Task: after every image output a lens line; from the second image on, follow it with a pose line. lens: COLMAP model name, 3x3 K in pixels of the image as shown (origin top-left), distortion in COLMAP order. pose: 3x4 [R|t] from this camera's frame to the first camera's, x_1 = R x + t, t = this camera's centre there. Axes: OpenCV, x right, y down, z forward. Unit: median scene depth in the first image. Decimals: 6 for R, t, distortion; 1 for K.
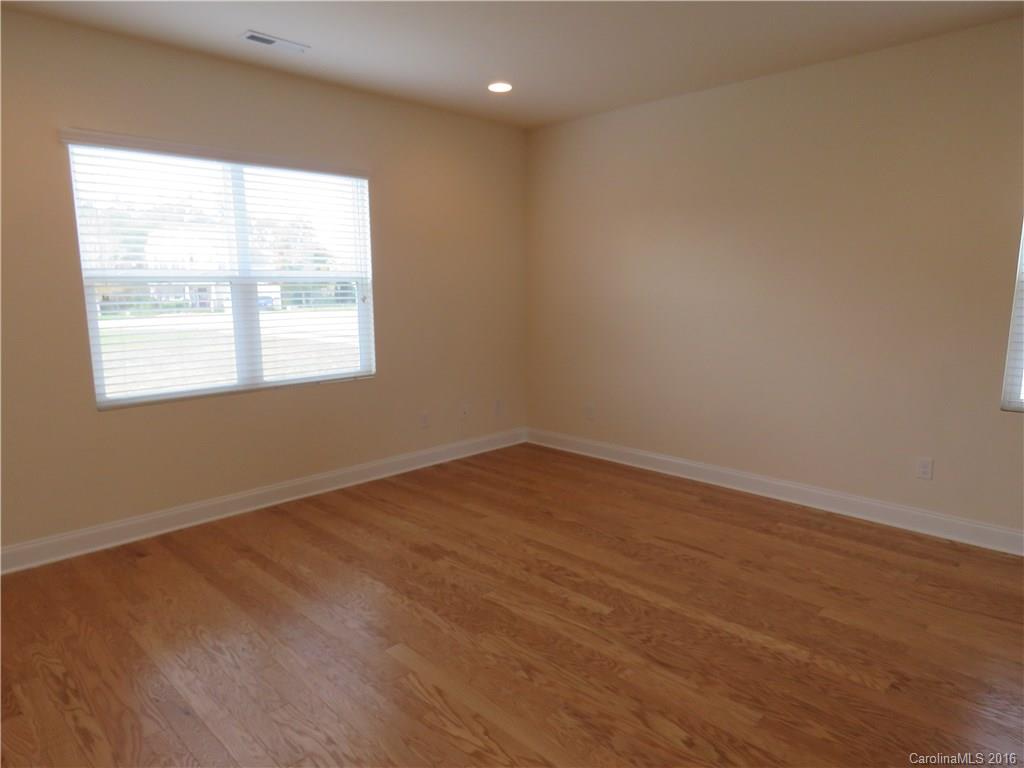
lens RADIAL K [[652.2, 0, 510.8], [0, 652.2, 390.9], [0, 0, 1]] dist [-0.000790, -0.000931]
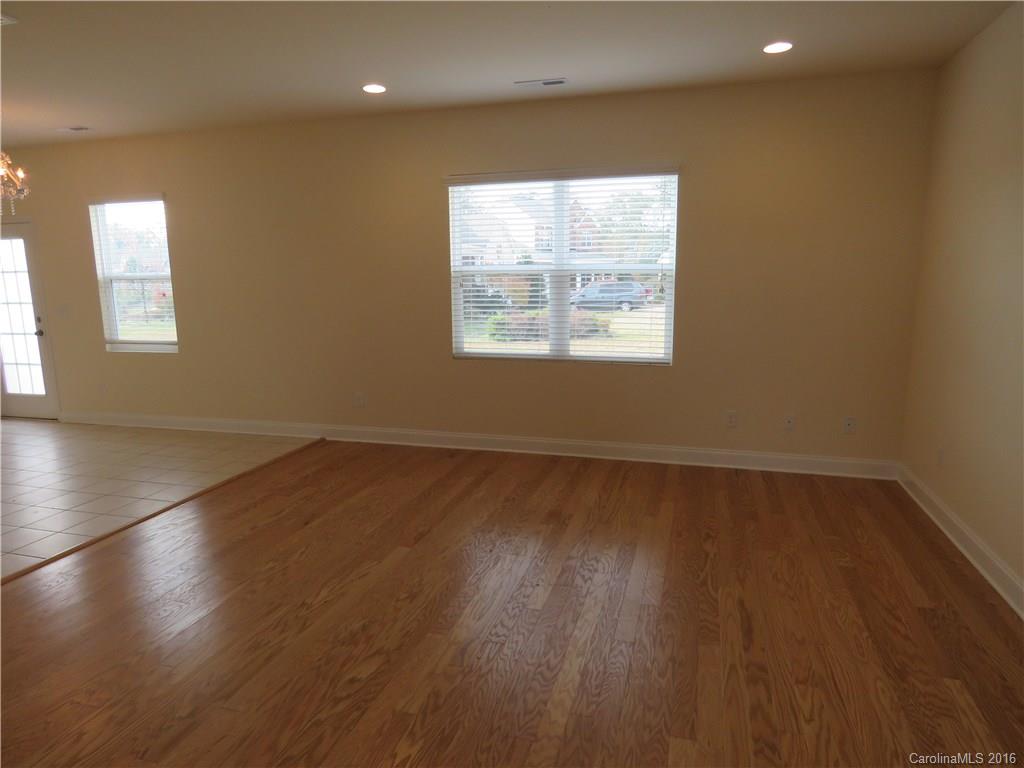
lens RADIAL K [[652.2, 0, 508.5], [0, 652.2, 382.1], [0, 0, 1]] dist [-0.000790, -0.000931]
pose [[0.478751, 0.147740, -0.865431, 0.710985], [-0.138310, 0.986122, 0.091831, -0.067902], [0.866988, 0.075734, 0.492541, 0.335977]]
